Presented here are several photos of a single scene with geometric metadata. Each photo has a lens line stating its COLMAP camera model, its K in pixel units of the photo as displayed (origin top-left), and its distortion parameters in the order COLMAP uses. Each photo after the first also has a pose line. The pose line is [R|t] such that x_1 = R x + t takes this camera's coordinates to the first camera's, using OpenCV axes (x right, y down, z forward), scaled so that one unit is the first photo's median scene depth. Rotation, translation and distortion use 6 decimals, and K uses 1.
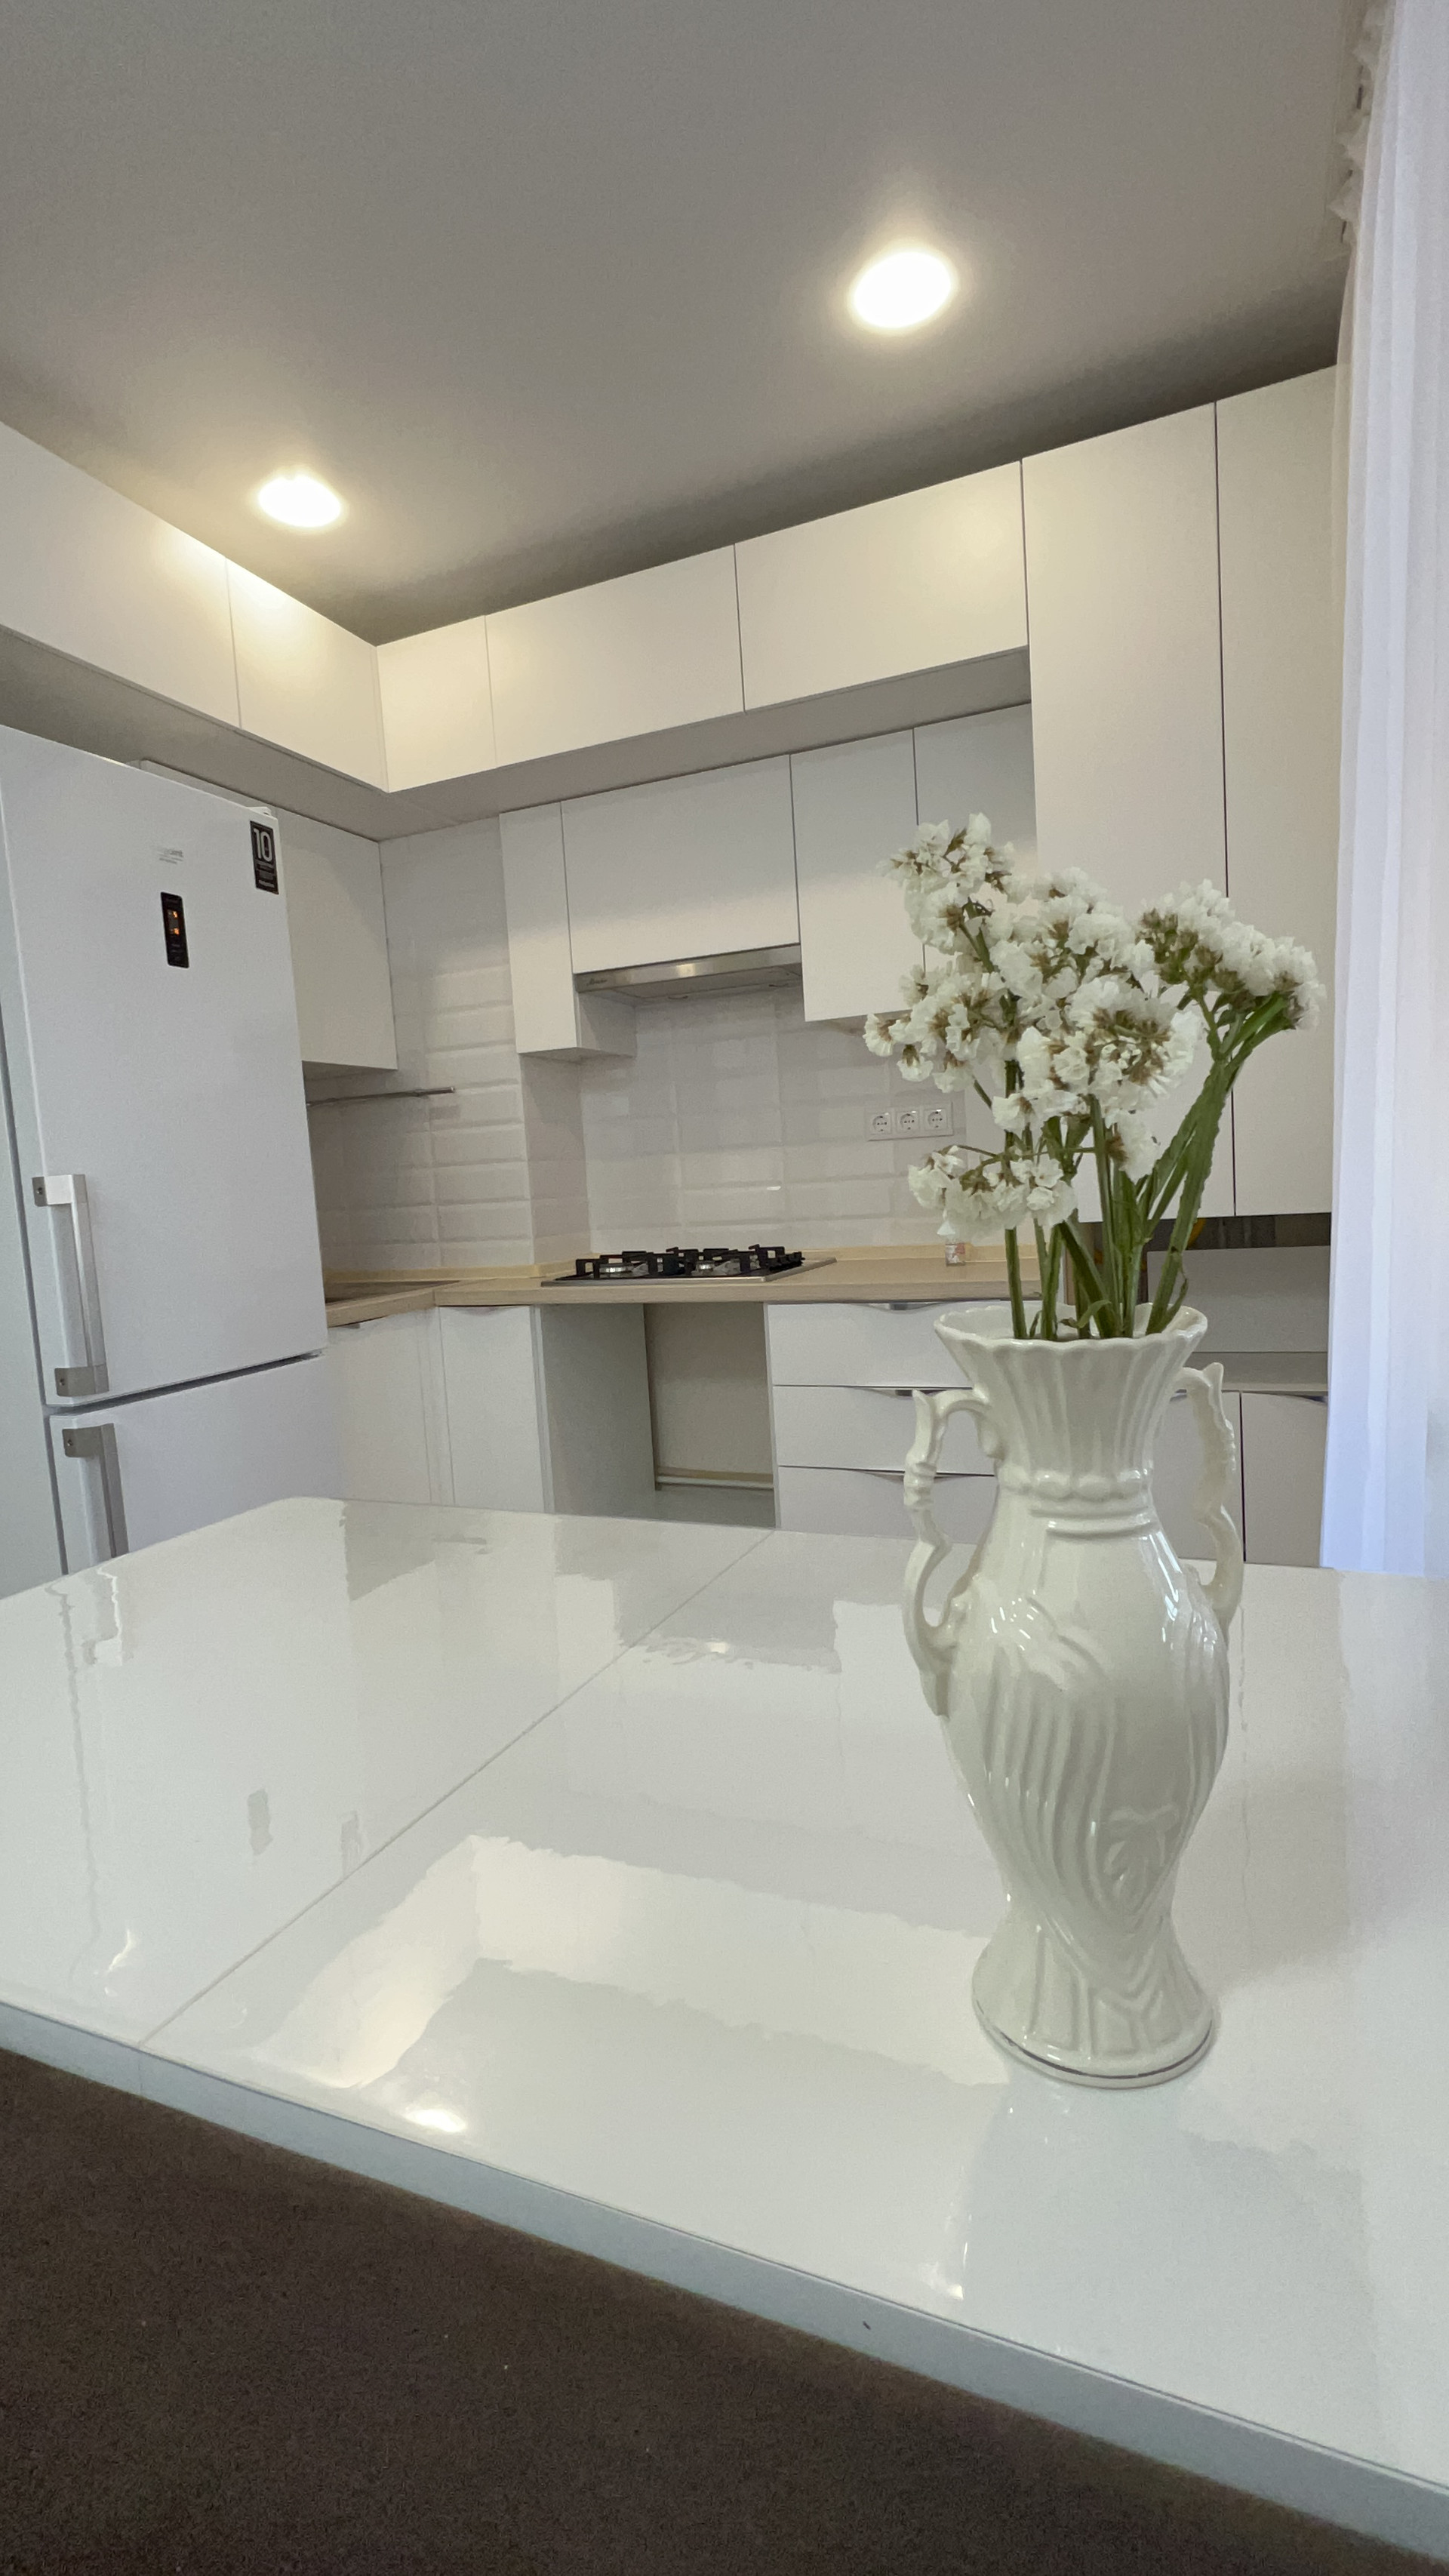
lens RADIAL K [[1191.3, 0, 712.0], [0, 1191.3, 1298.4], [0, 0, 1]] dist [0.000012, 0.003378]
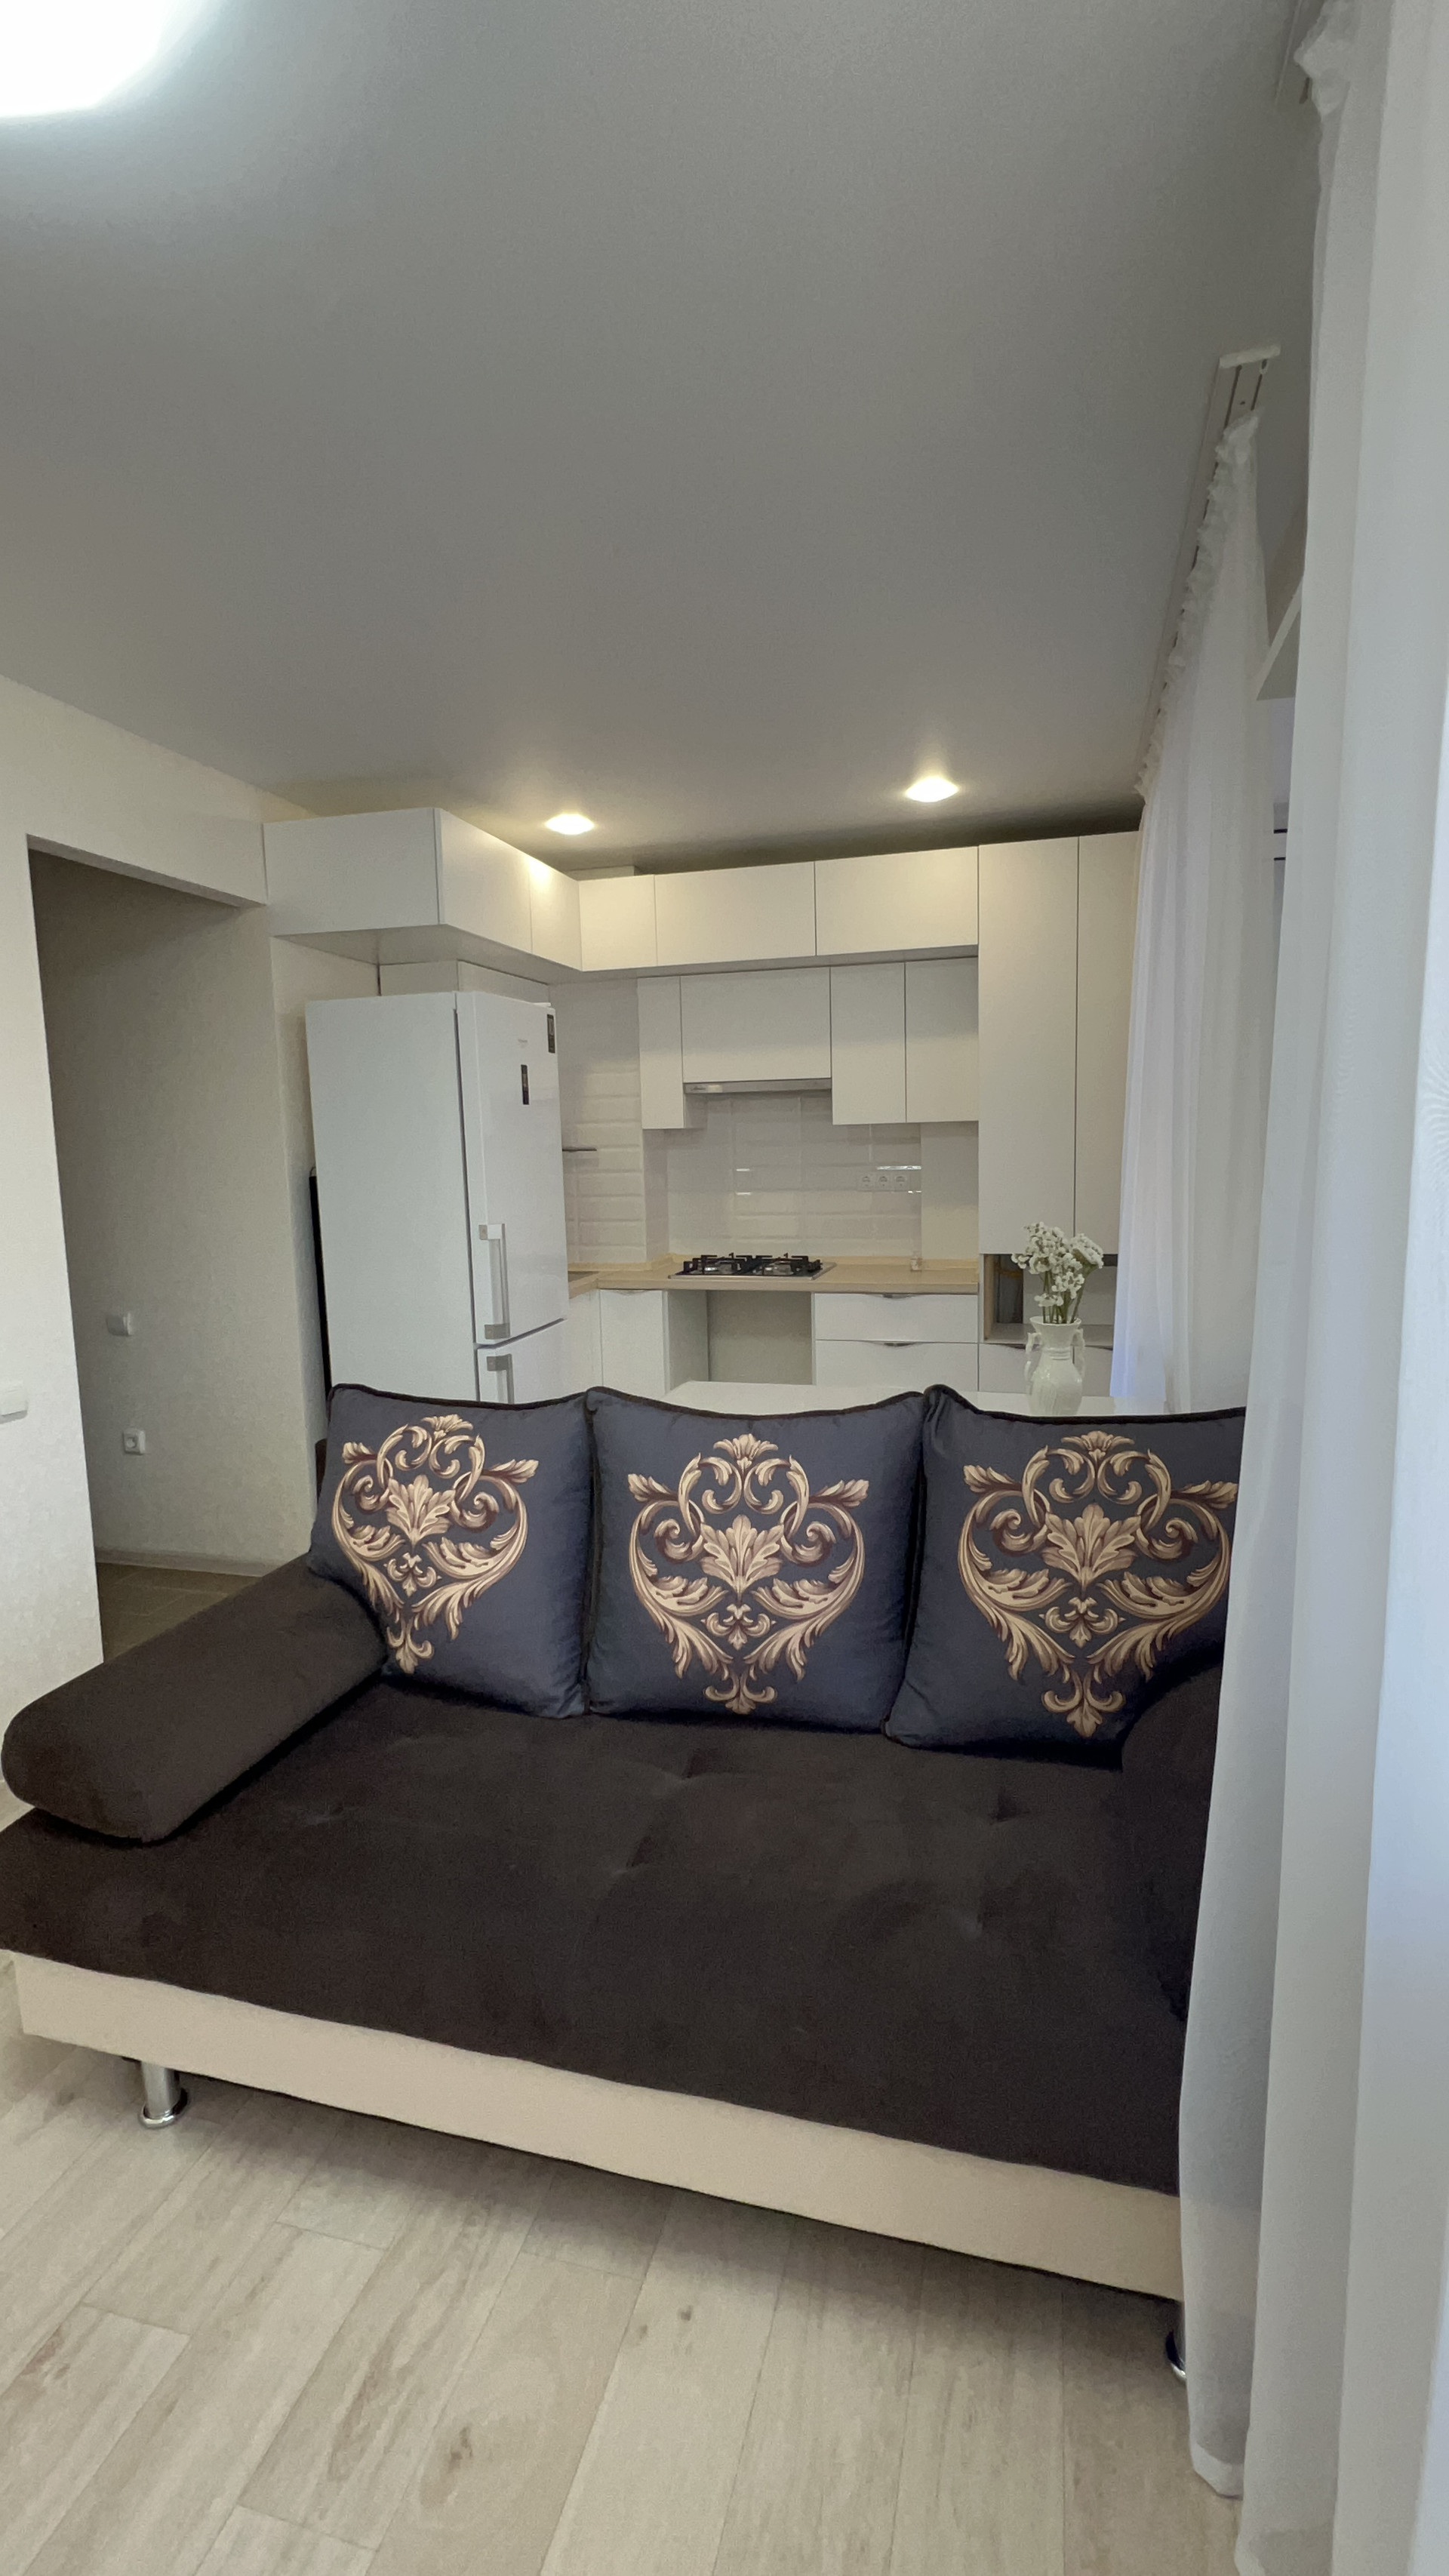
lens RADIAL K [[1191.3, 0, 715.8], [0, 1191.3, 1303.4], [0, 0, 1]] dist [0.000012, 0.003378]
pose [[0.990117, 0.017634, 0.139131, -0.323040], [-0.022469, 0.999194, 0.033258, -0.033235], [-0.138433, -0.036056, 0.989715, -0.672165]]
